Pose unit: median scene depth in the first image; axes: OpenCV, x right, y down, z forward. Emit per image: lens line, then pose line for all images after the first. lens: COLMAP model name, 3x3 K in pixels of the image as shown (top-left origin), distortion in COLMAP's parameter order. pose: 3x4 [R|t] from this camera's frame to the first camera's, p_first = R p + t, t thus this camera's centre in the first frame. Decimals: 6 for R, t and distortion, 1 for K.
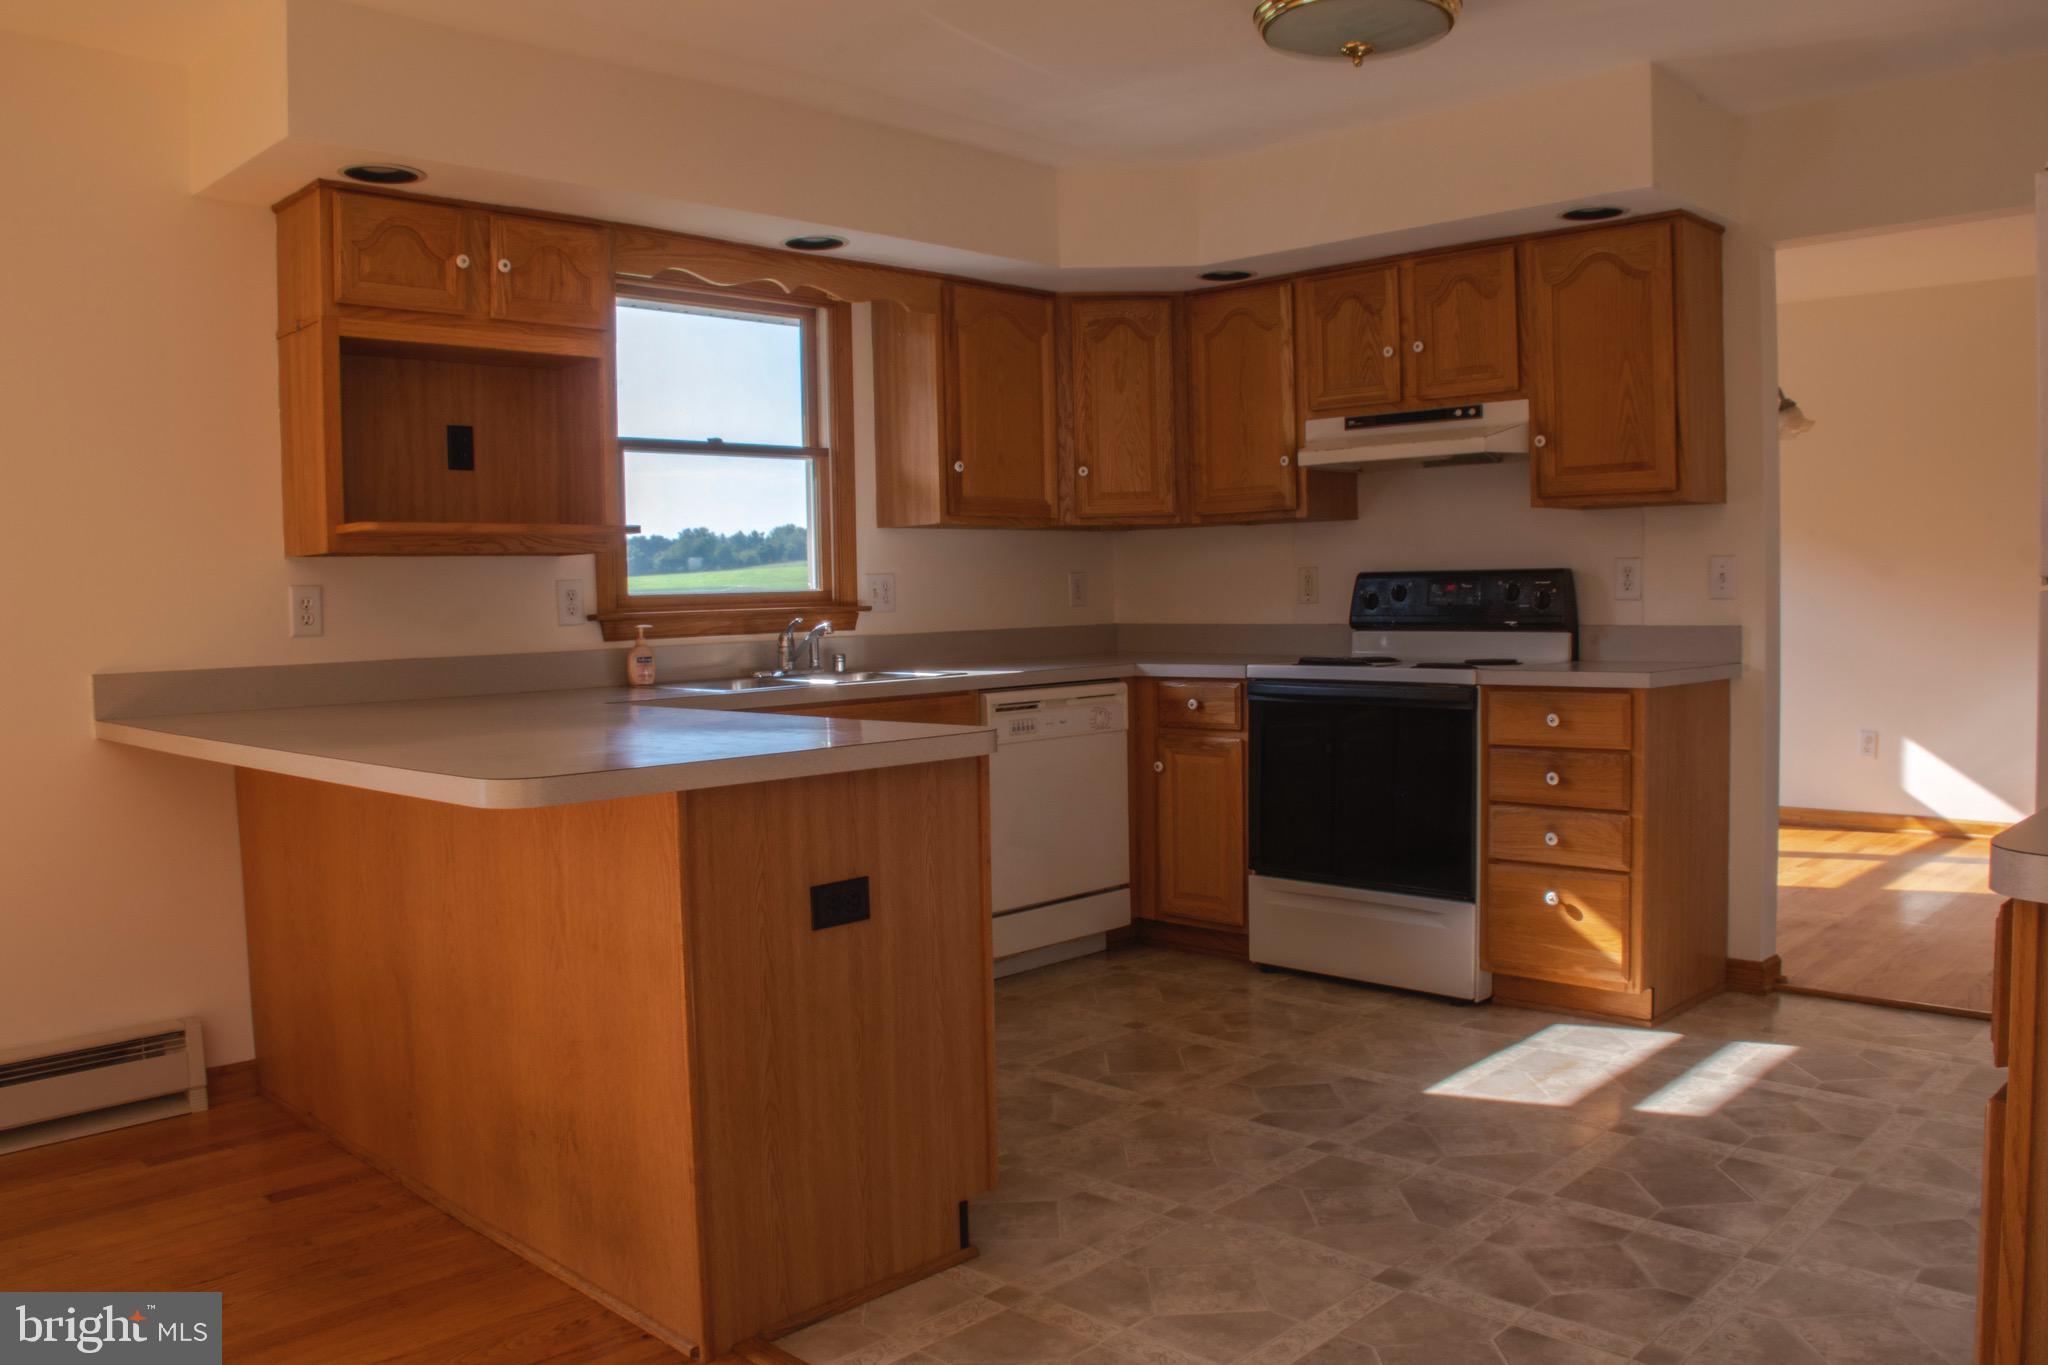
lens RADIAL K [[1589.3, 0, 1078.8], [0, 1589.3, 685.5], [0, 0, 1]] dist [-0.155653, 0.087364]
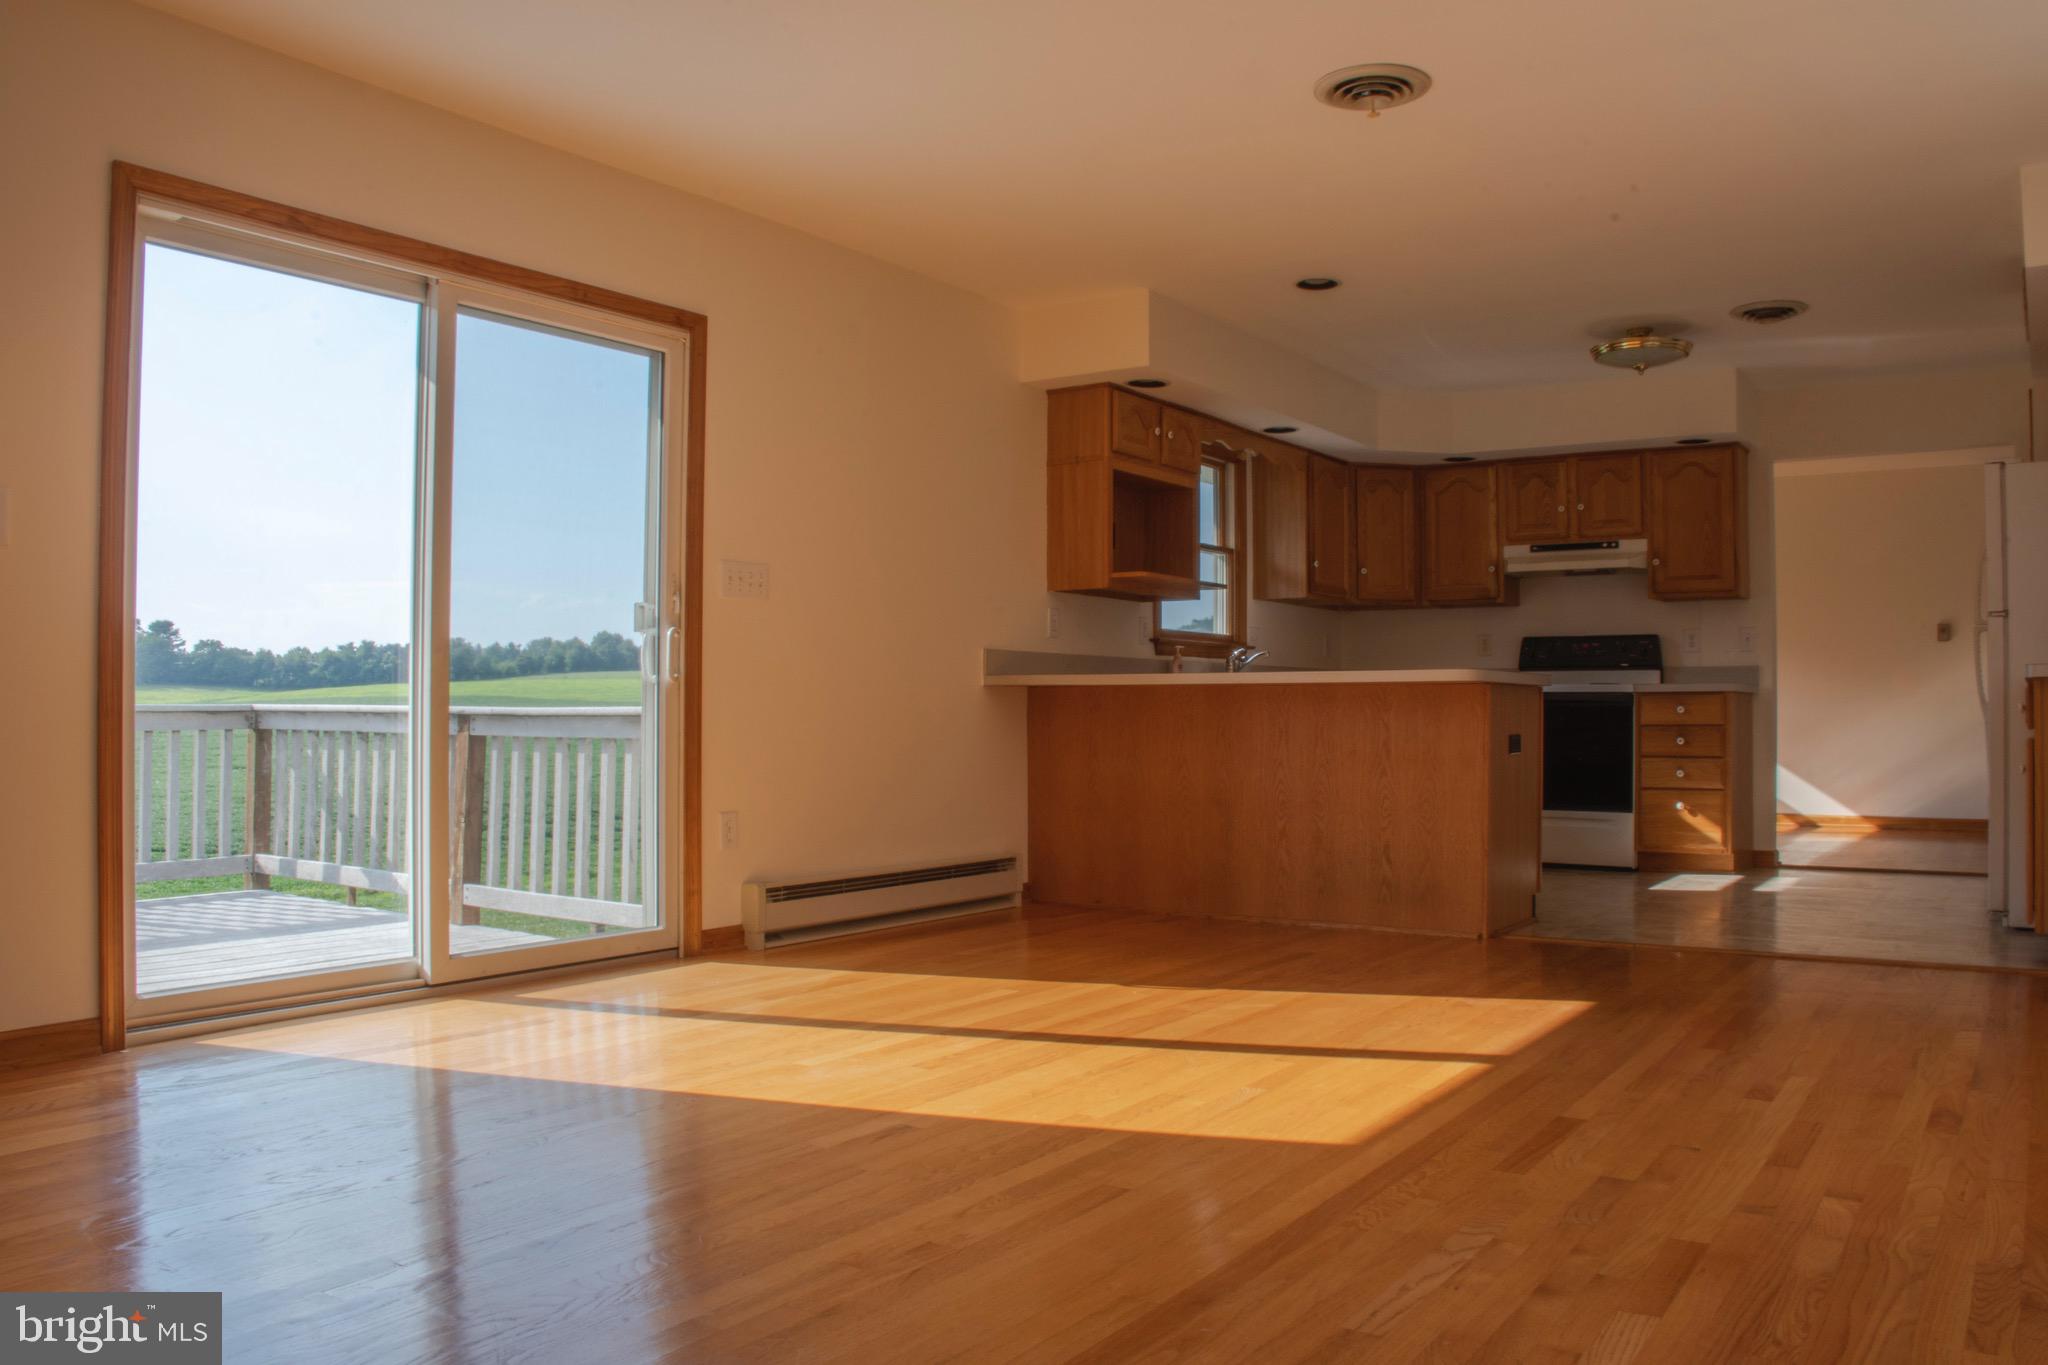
lens RADIAL K [[1589.3, 0, 1078.8], [0, 1589.3, 685.5], [0, 0, 1]] dist [-0.155653, 0.087364]
pose [[0.984546, 0.027549, 0.172944, -0.679080], [-0.013356, 0.996485, -0.082703, 0.146401], [-0.174615, 0.079115, 0.981453, -0.652382]]
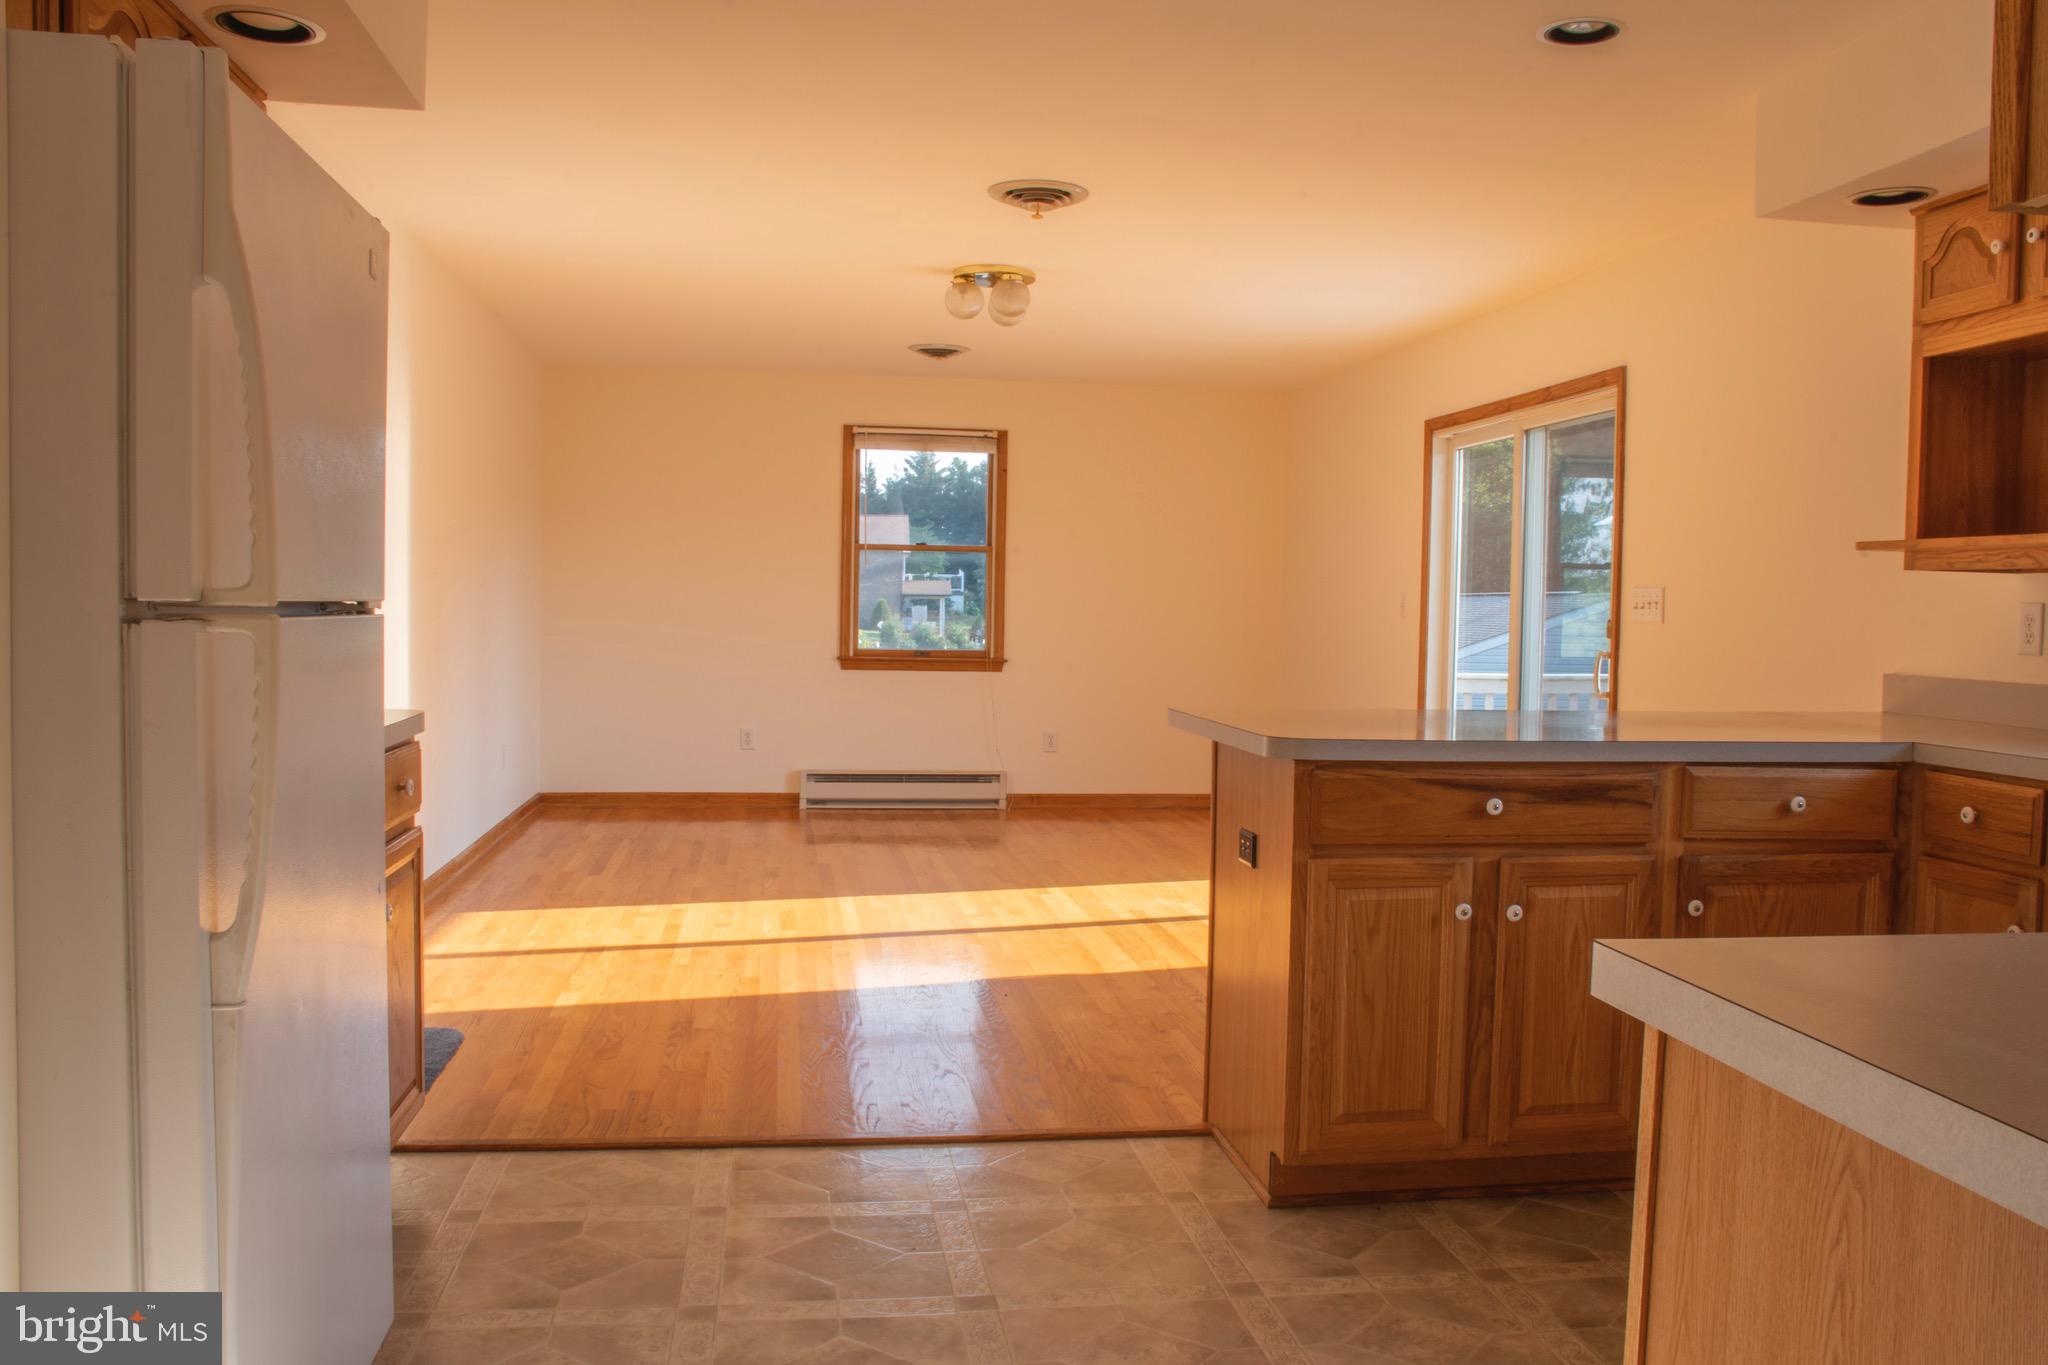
lens RADIAL K [[1725.1, 0, 1069.3], [0, 1725.1, 685.3], [0, 0, 1]] dist [-0.130925, 0.155645]
pose [[-0.614541, 0.049323, -0.787341, 0.610299], [-0.052449, 0.993281, 0.103162, -0.077842], [0.787139, 0.104693, -0.607825, 1.006607]]
